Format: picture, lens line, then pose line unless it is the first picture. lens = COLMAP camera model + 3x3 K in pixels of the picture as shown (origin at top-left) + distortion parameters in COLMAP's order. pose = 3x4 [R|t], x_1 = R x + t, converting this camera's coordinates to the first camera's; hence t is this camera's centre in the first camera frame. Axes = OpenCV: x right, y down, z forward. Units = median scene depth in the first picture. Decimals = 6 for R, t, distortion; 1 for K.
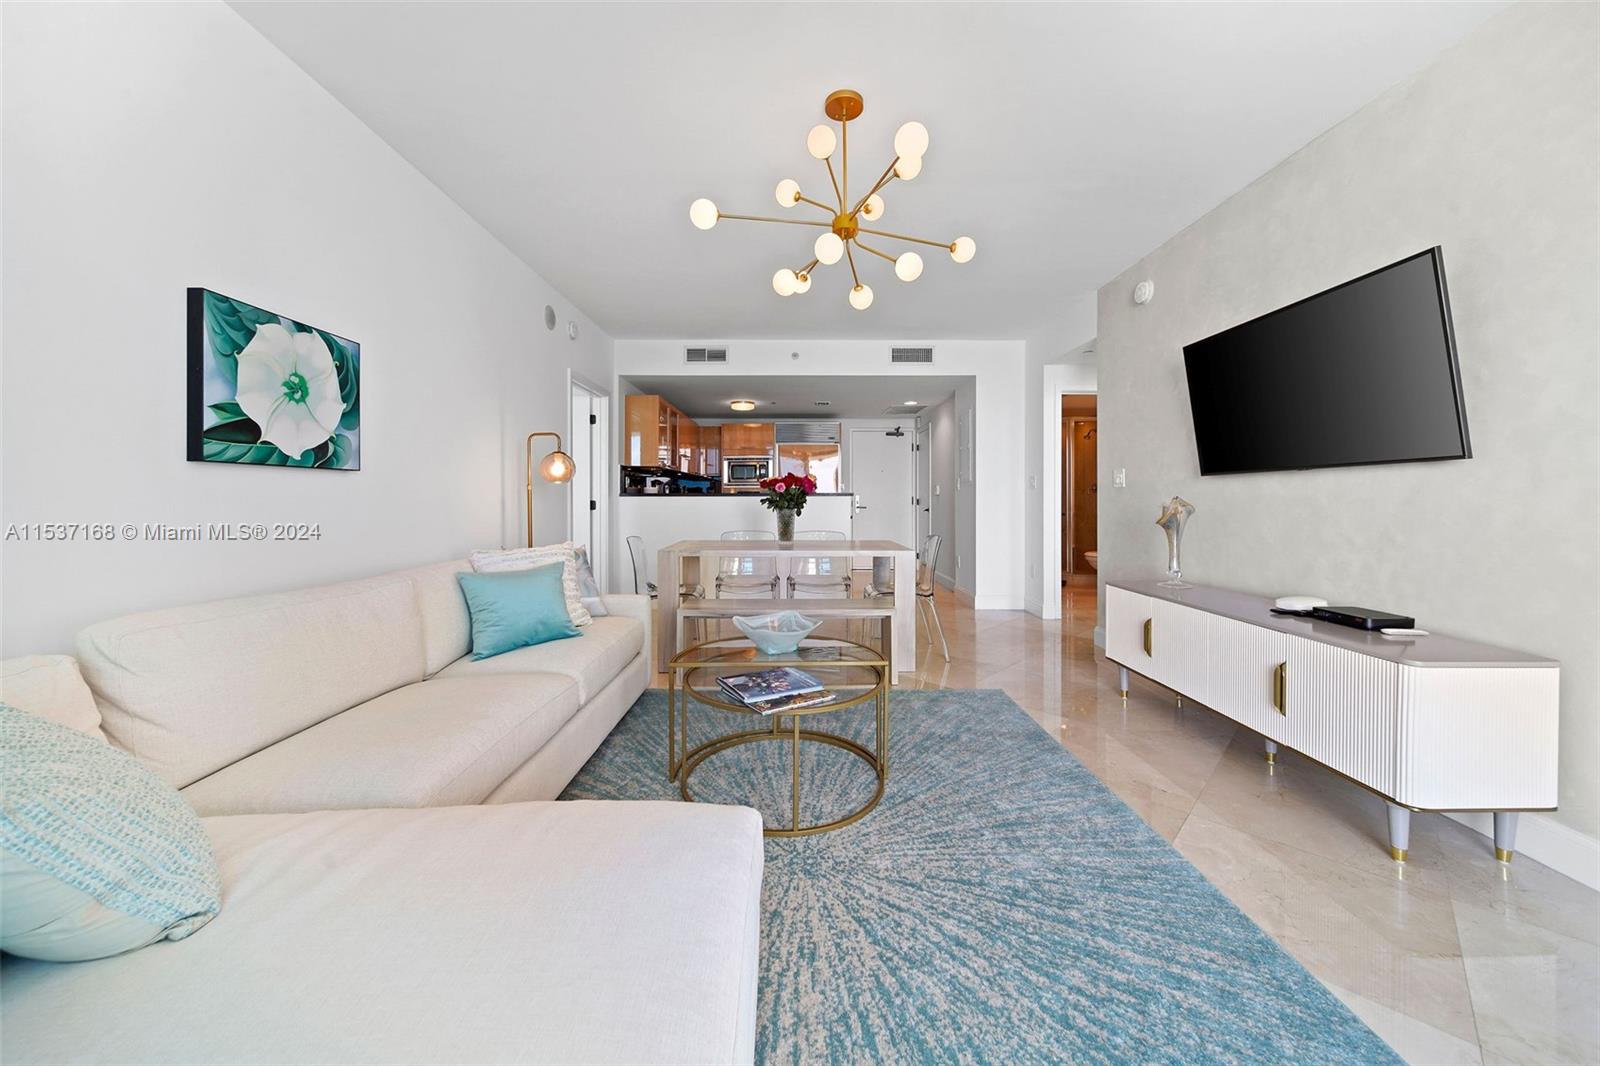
lens RADIAL K [[585.8, 0, 792.6], [0, 585.8, 510.8], [0, 0, 1]] dist [-0.000134, 0.000021]
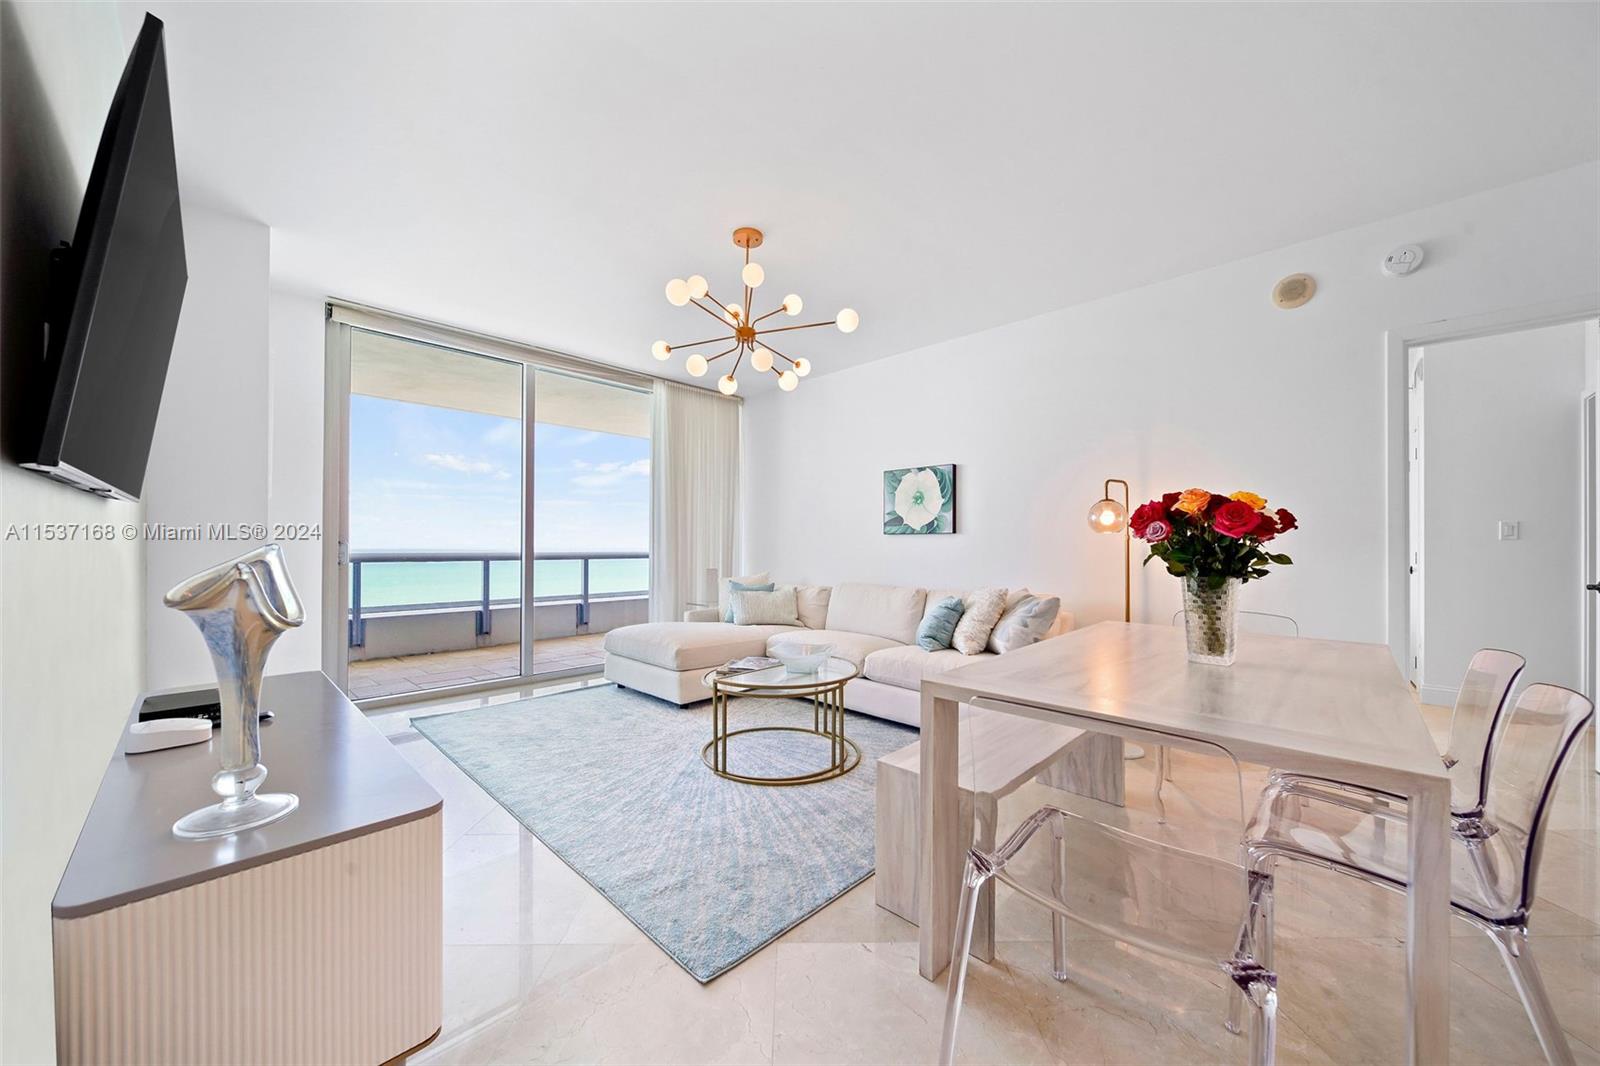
lens RADIAL K [[571.6, 0, 796.3], [0, 571.6, 530.7], [0, 0, 1]] dist [-0.000963, -0.000229]
pose [[-0.681859, -0.023992, -0.731090, 1.016360], [-0.019234, 0.999704, -0.014868, -0.046300], [0.731230, 0.003924, -0.682119, 2.109438]]
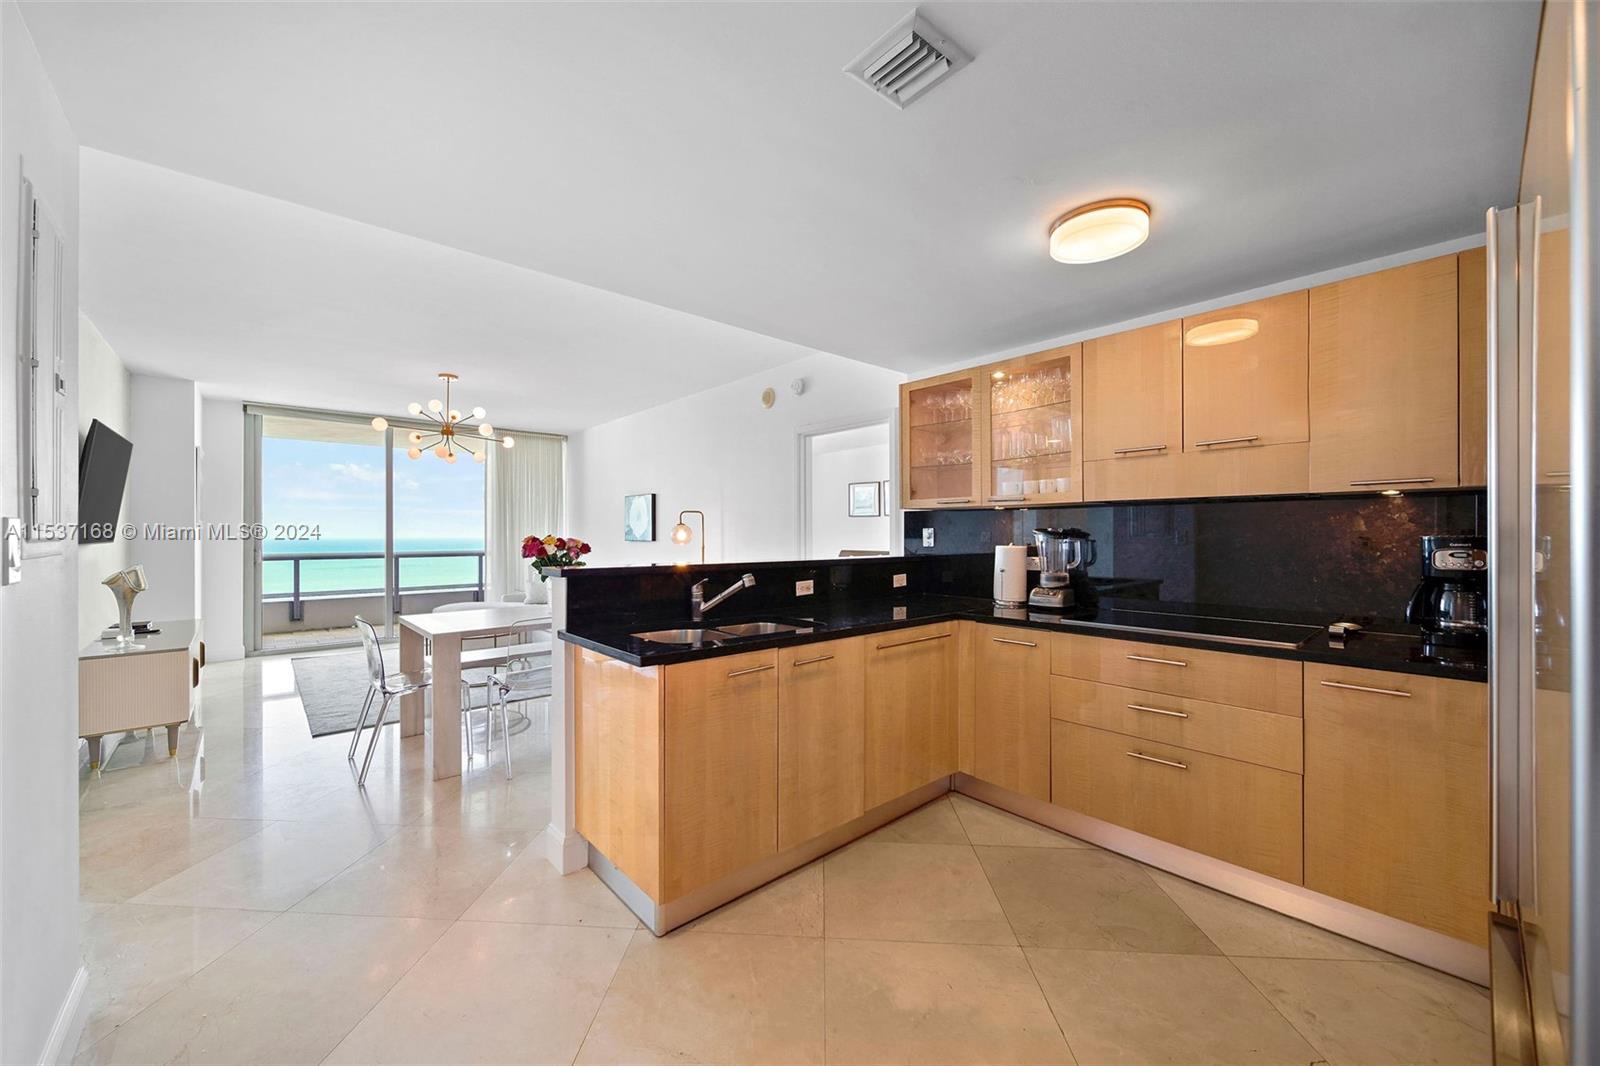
lens RADIAL K [[602.8, 0, 781.2], [0, 602.8, 529.9], [0, 0, 1]] dist [-0.000658, 0.000004]
pose [[-0.743052, -0.003285, -0.669226, 0.746700], [-0.010204, 0.999927, 0.006421, -0.162984], [0.669156, 0.011600, -0.743031, 3.899671]]
